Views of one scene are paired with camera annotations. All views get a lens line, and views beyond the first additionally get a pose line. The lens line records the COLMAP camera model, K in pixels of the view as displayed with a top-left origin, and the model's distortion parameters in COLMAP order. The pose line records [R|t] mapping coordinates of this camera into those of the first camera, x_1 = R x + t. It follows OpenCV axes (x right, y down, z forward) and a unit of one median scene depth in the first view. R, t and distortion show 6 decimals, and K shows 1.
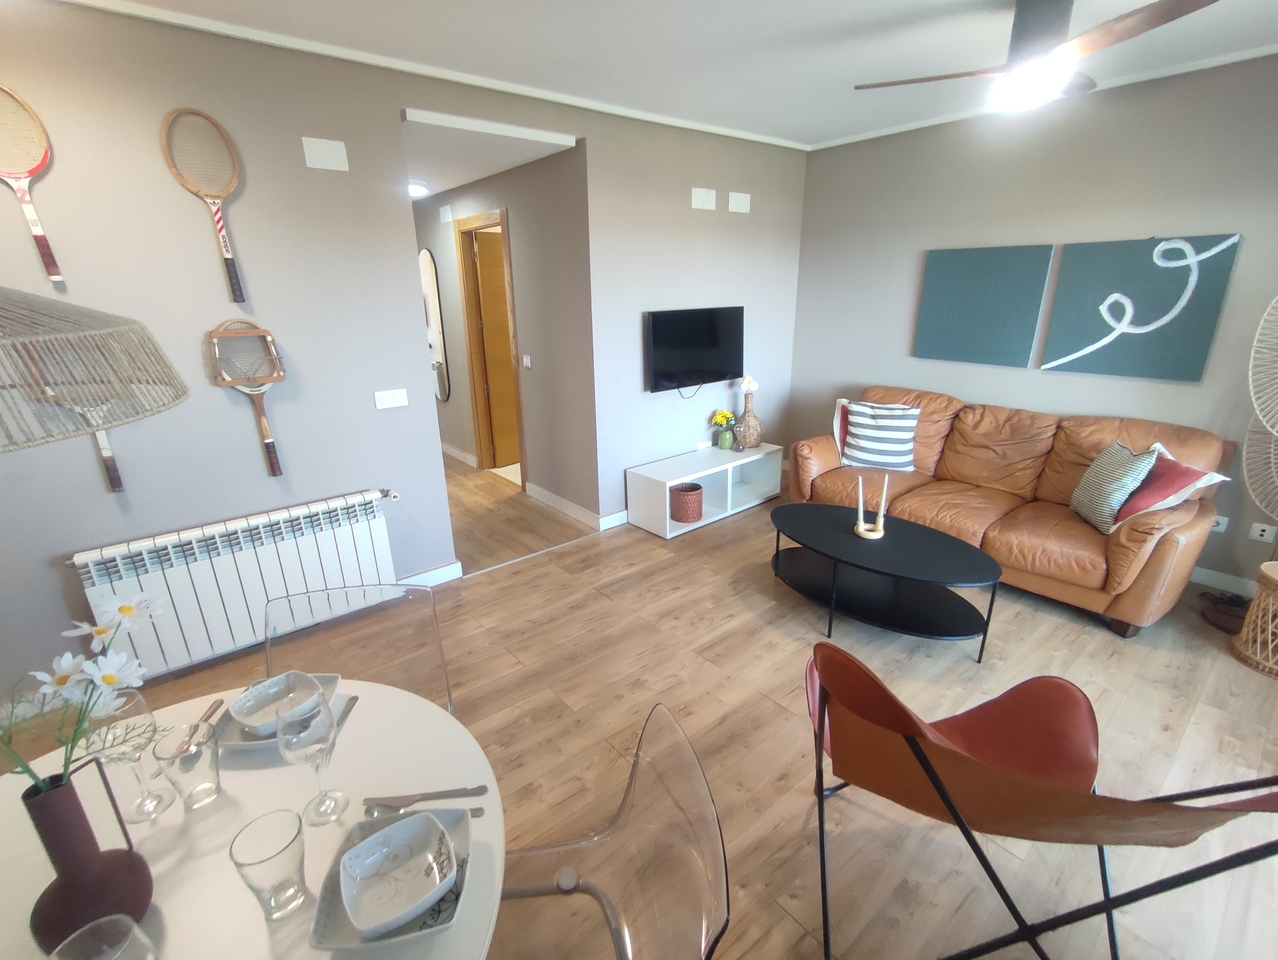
lens RADIAL K [[578.2, 0, 631.9], [0, 578.2, 482.4], [0, 0, 1]] dist [-0.035445, 0.020712]
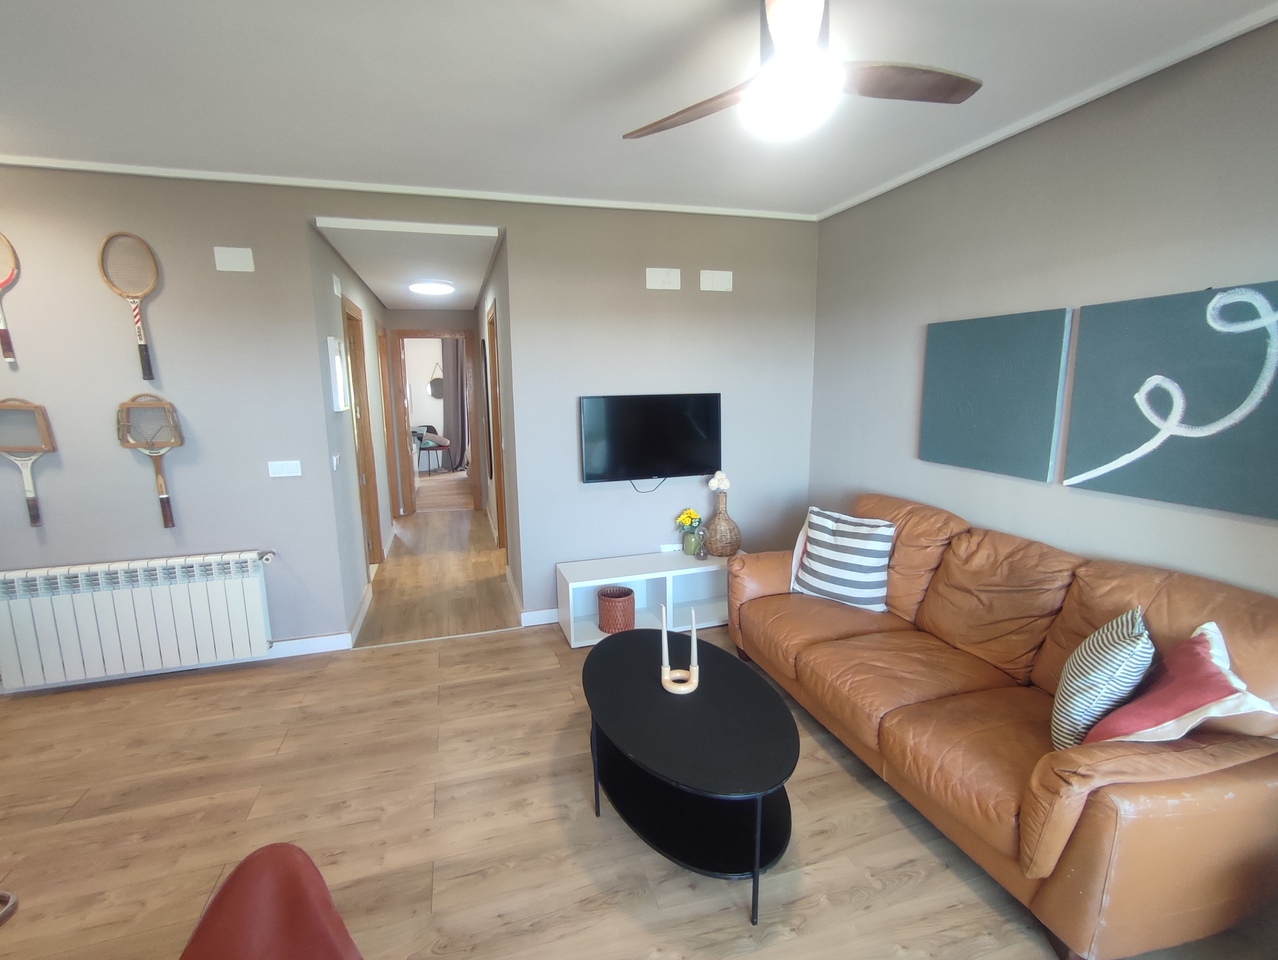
lens RADIAL K [[578.2, 0, 631.9], [0, 578.2, 482.4], [0, 0, 1]] dist [-0.035445, 0.020712]
pose [[0.927506, 0.068984, -0.367387, 0.522938], [-0.124086, 0.983913, -0.128521, -0.055717], [0.352611, 0.164792, 0.921146, 0.213681]]
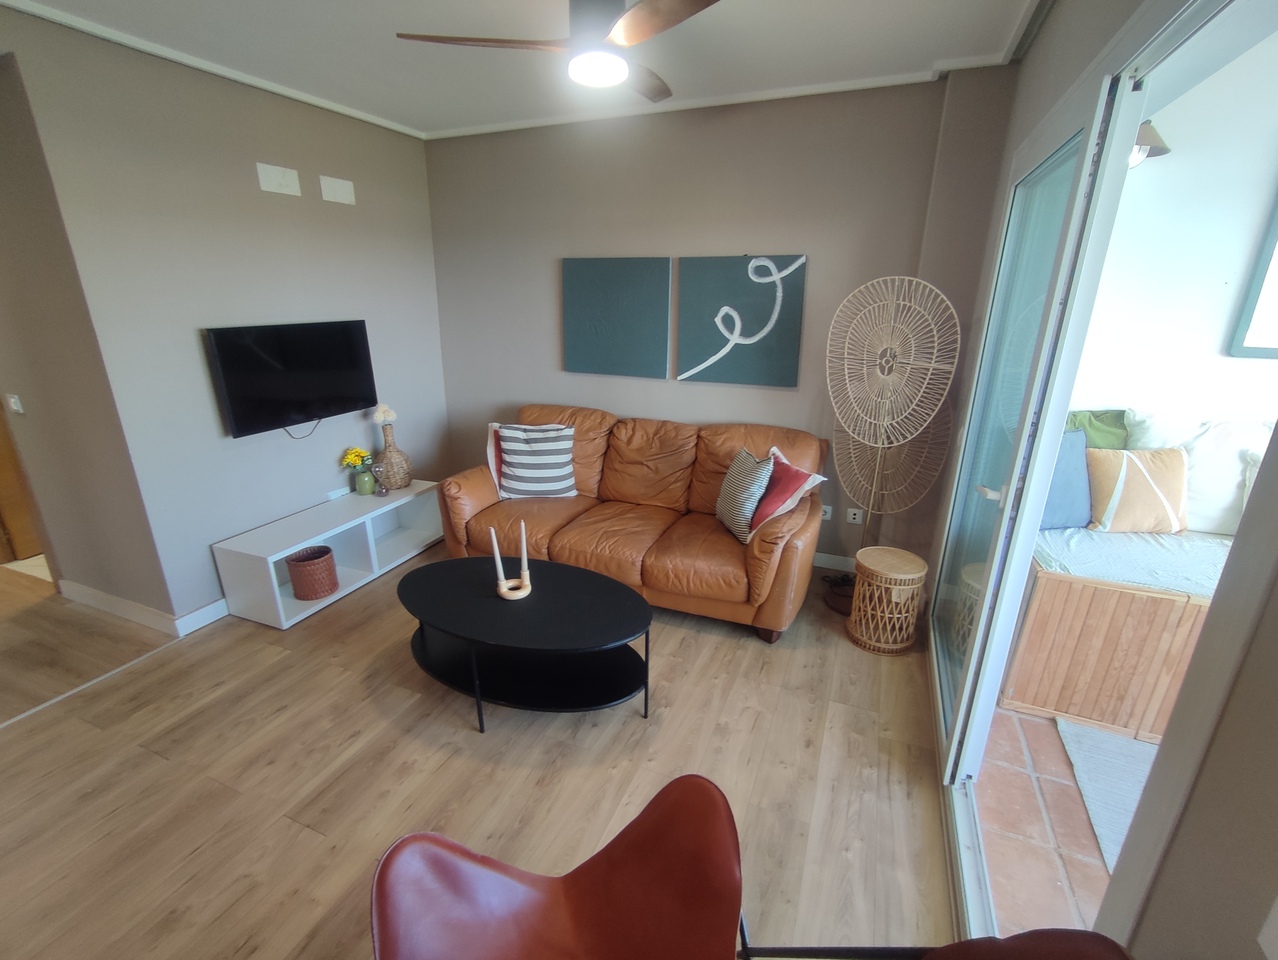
lens RADIAL K [[578.2, 0, 631.9], [0, 578.2, 482.4], [0, 0, 1]] dist [-0.035445, 0.020712]
pose [[0.884421, -0.126905, 0.449103, 0.177086], [0.133073, 0.990944, 0.017955, -0.052395], [-0.447315, 0.043884, 0.893299, 0.144782]]
